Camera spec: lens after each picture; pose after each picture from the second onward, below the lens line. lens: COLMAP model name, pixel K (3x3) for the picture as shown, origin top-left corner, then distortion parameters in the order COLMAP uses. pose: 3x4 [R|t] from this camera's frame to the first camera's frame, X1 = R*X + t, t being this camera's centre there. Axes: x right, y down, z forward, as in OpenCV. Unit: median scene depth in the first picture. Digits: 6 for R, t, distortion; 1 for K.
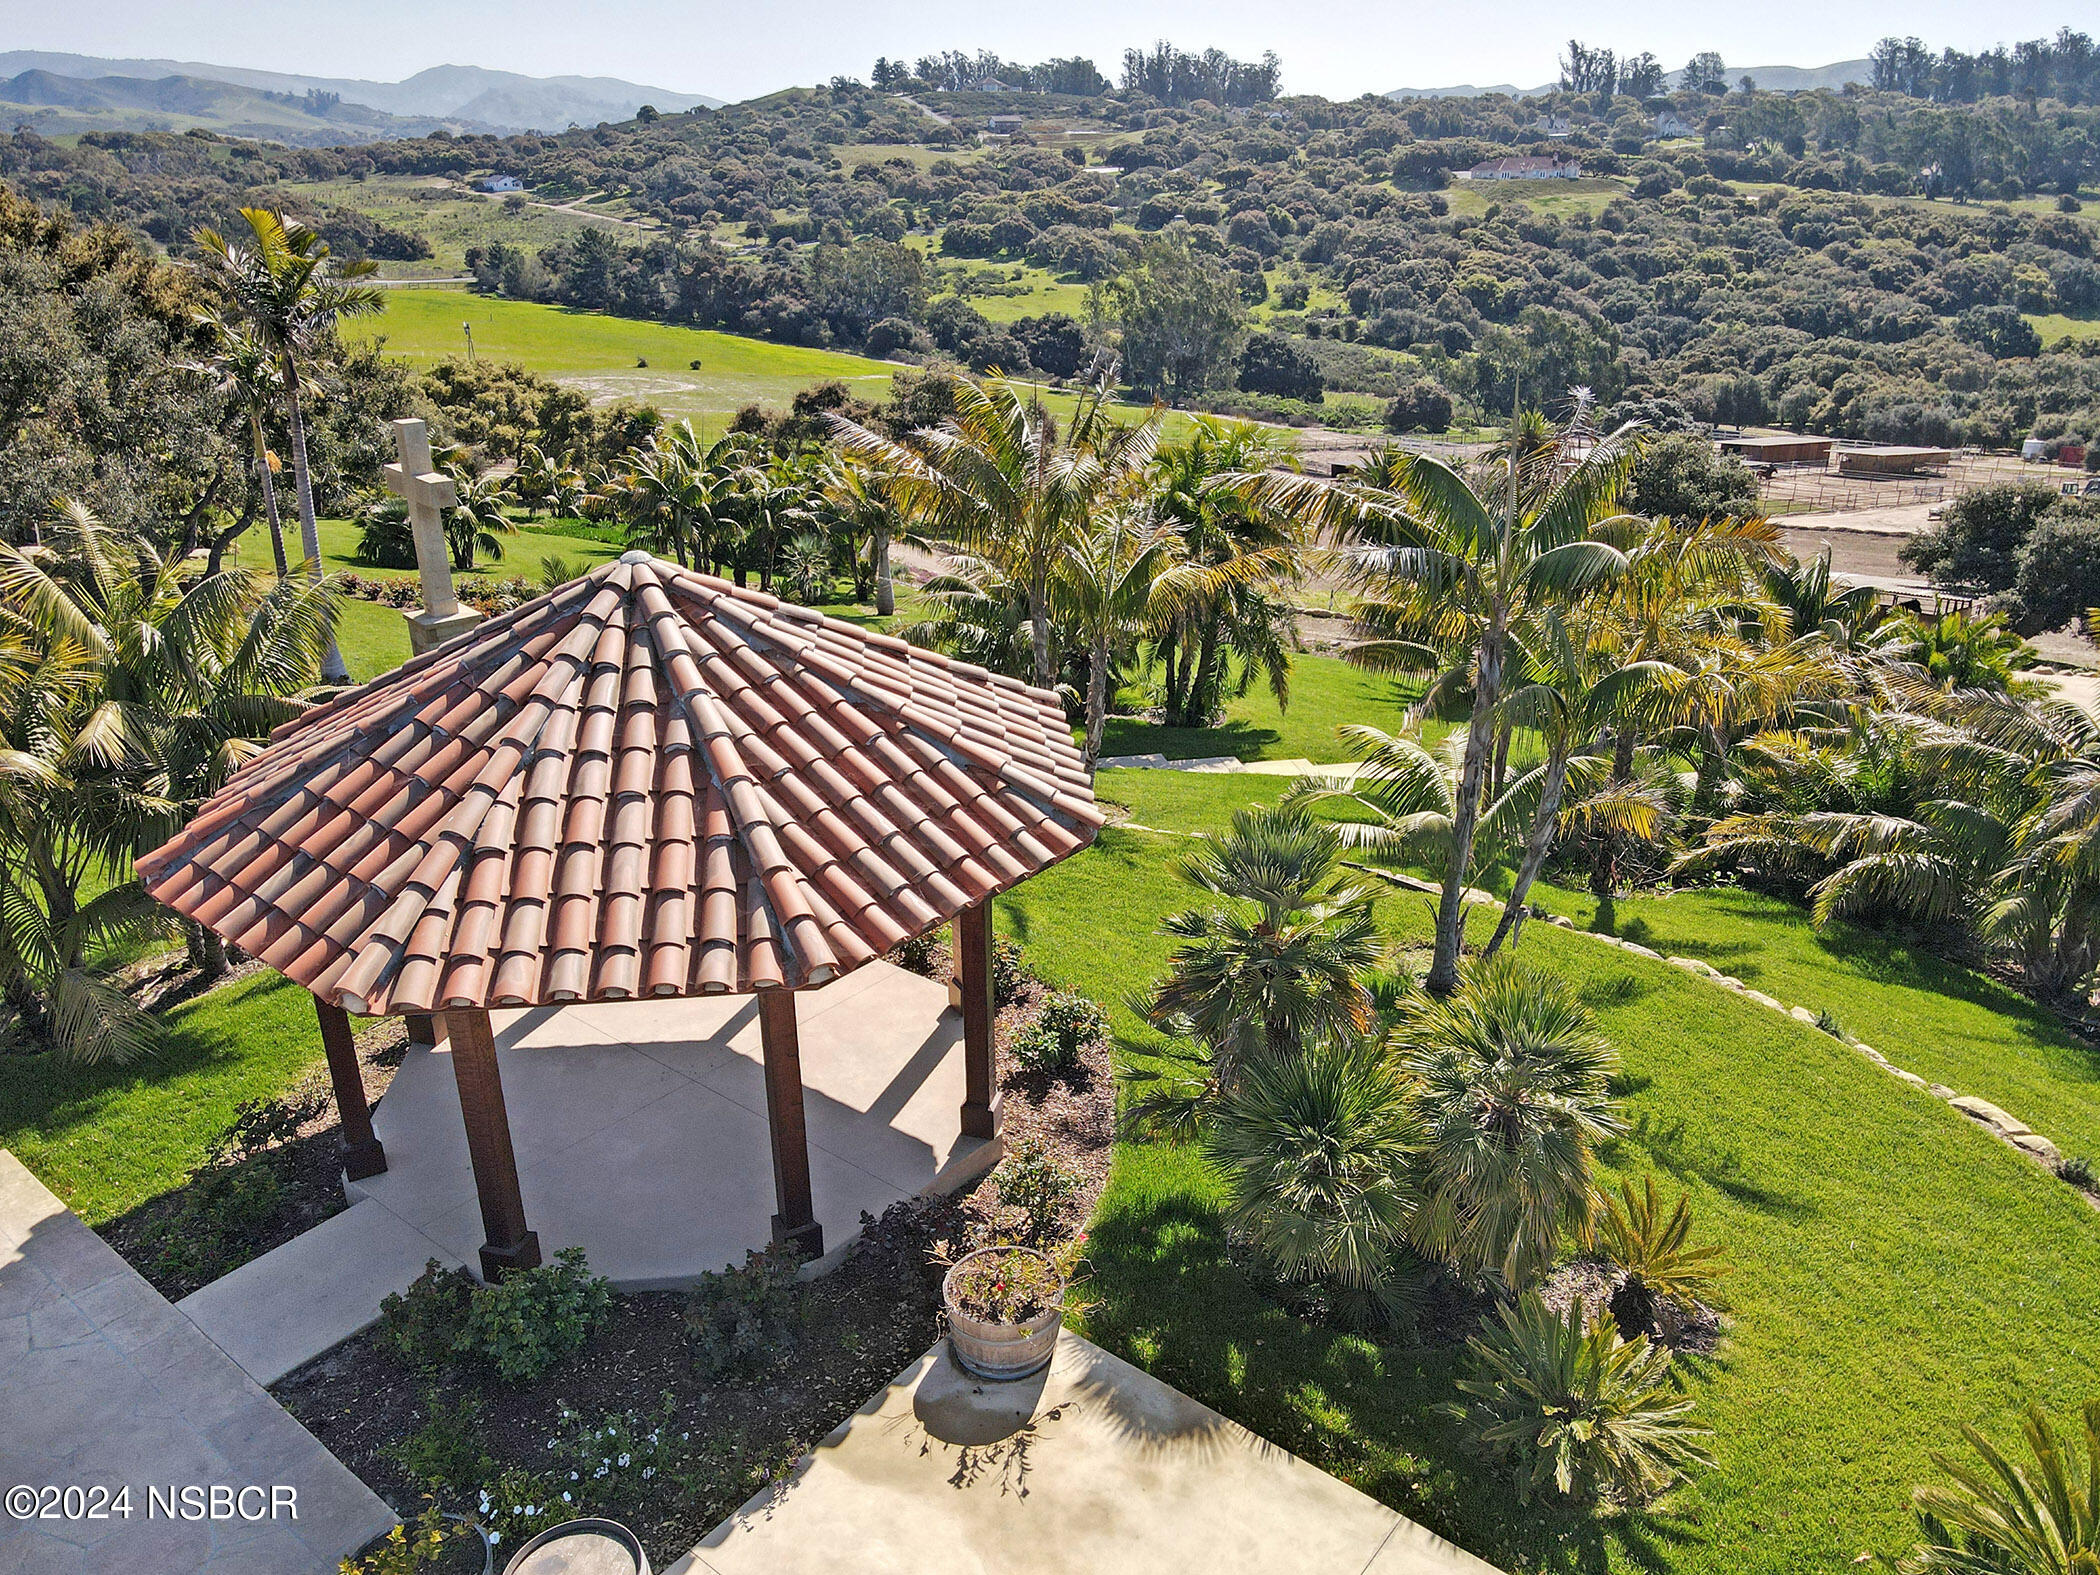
lens RADIAL K [[1547.8, 0, 1052.9], [0, 1547.8, 790.4], [0, 0, 1]] dist [0.024106, -0.007516]
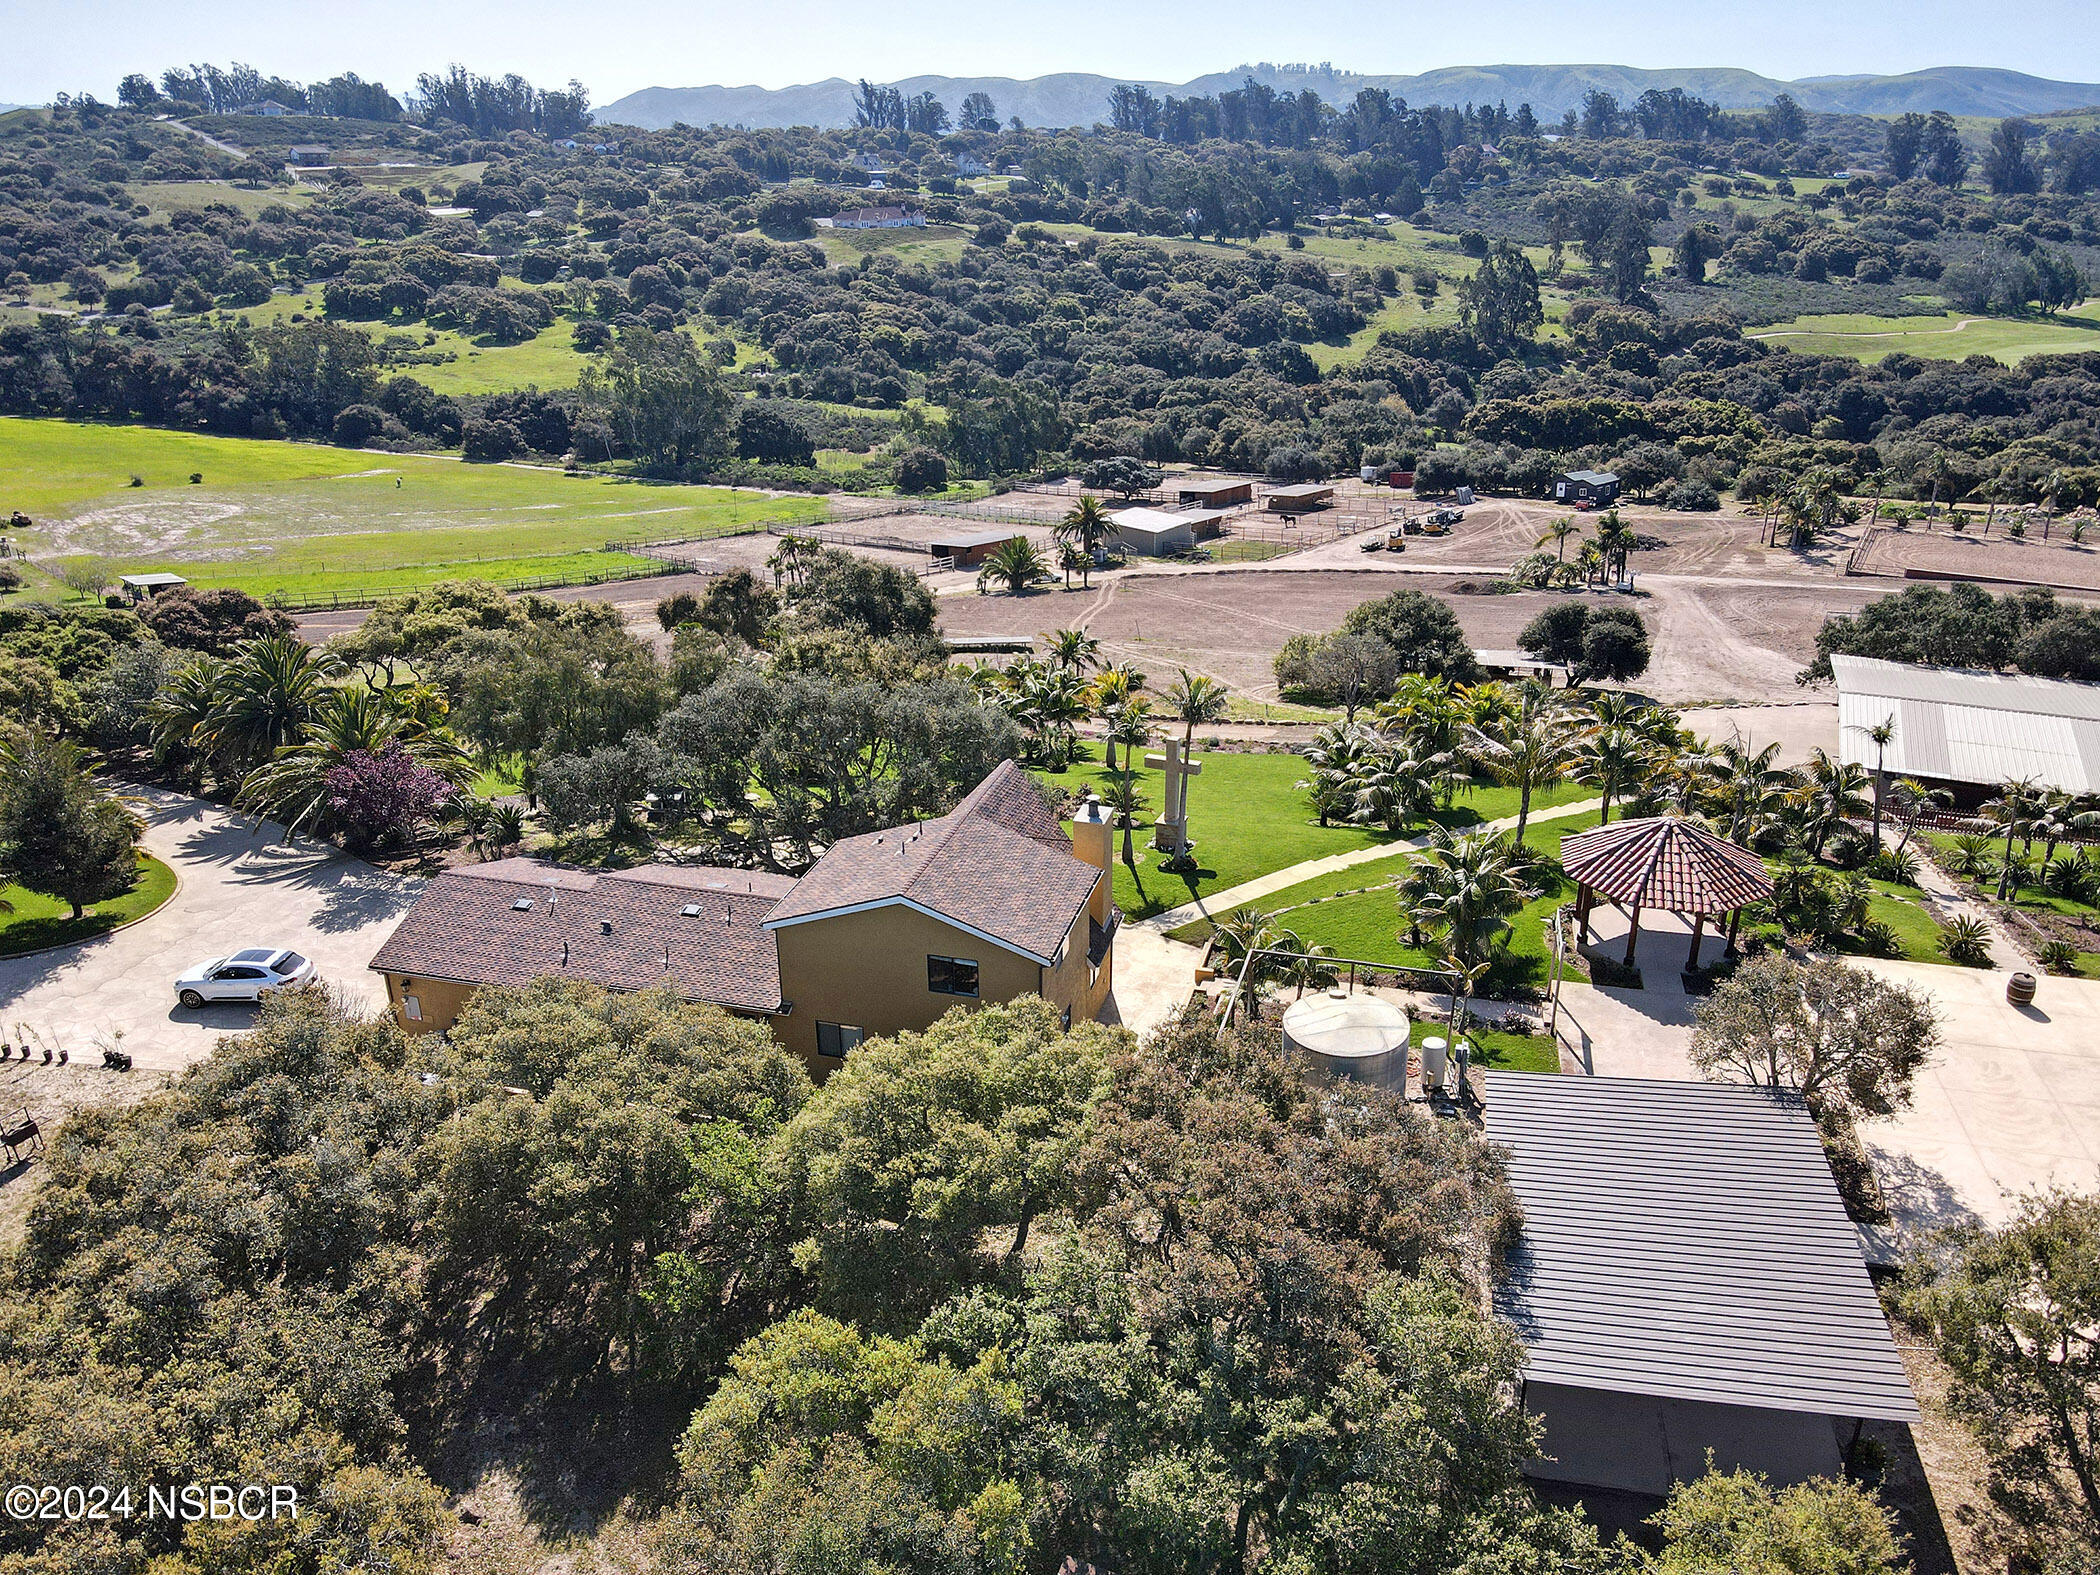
lens RADIAL K [[1548.7, 0, 1052.3], [0, 1548.7, 790.3], [0, 0, 1]] dist [0.014584, 0.012645]
pose [[0.905728, -0.161750, 0.391783, -0.095062], [0.160420, 0.986378, 0.036373, -0.017795], [-0.392330, 0.029905, 0.919338, -0.063470]]
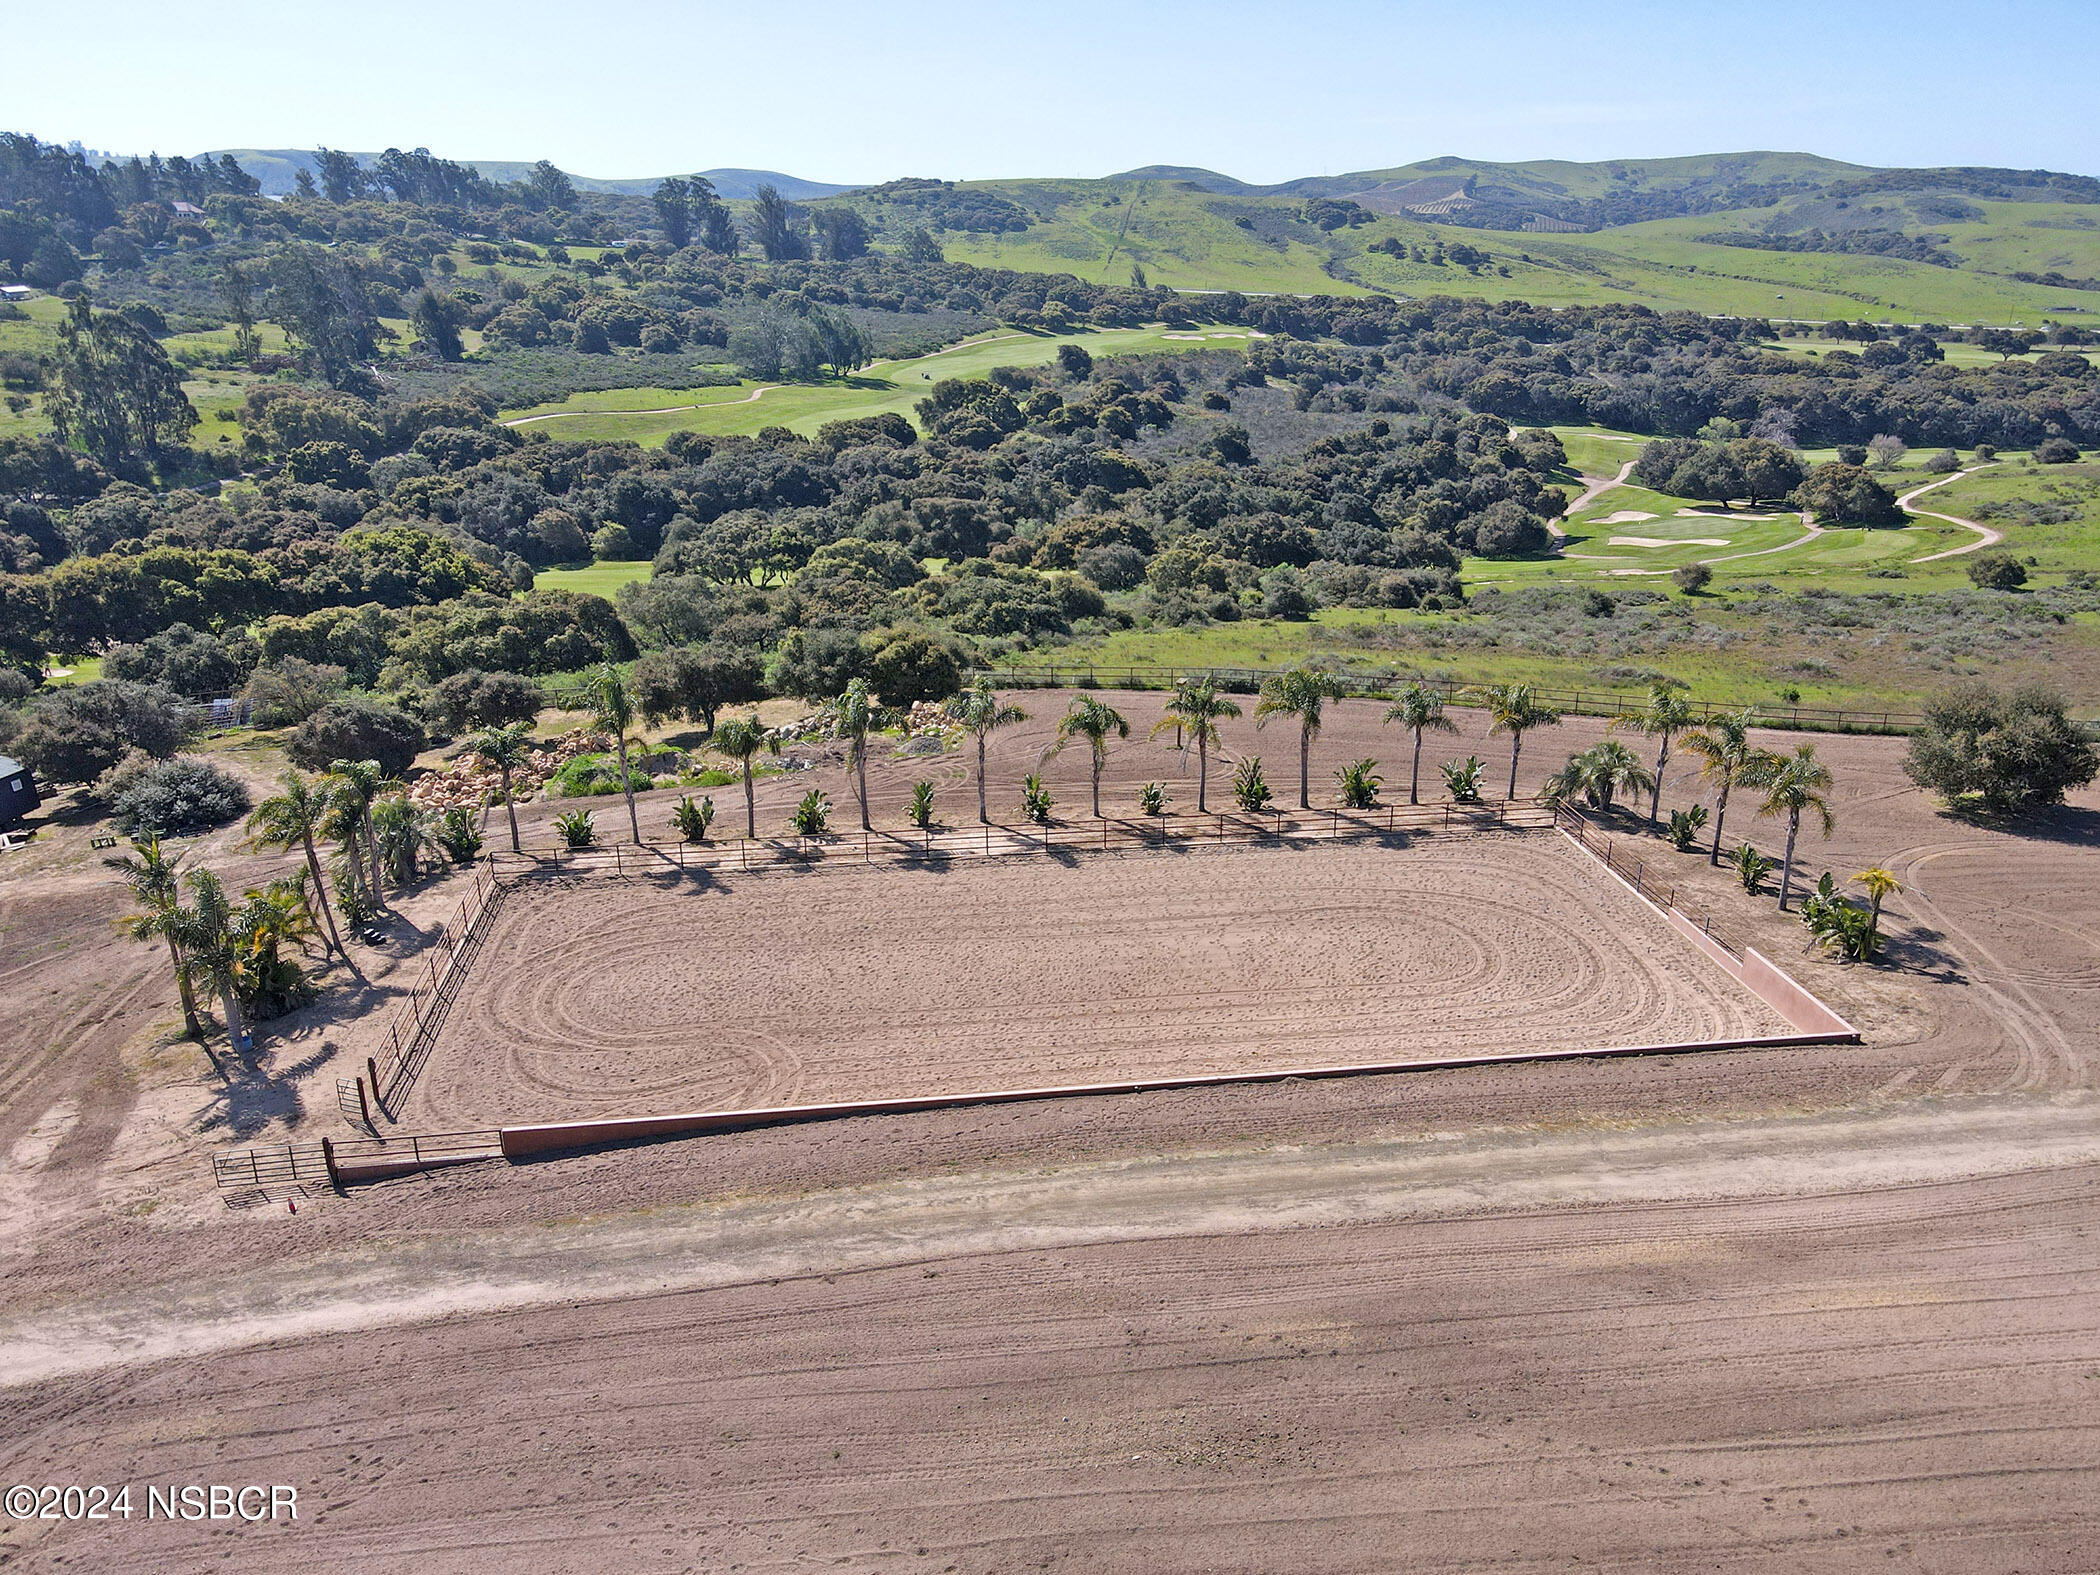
lens RADIAL K [[1551.3, 0, 1056.4], [0, 1551.3, 796.7], [0, 0, 1]] dist [0.007387, 0.012401]
pose [[0.445723, -0.301913, 0.842721, 0.186600], [0.342498, 0.927295, 0.151062, -0.052036], [-0.827059, 0.221299, 0.516721, 0.105720]]
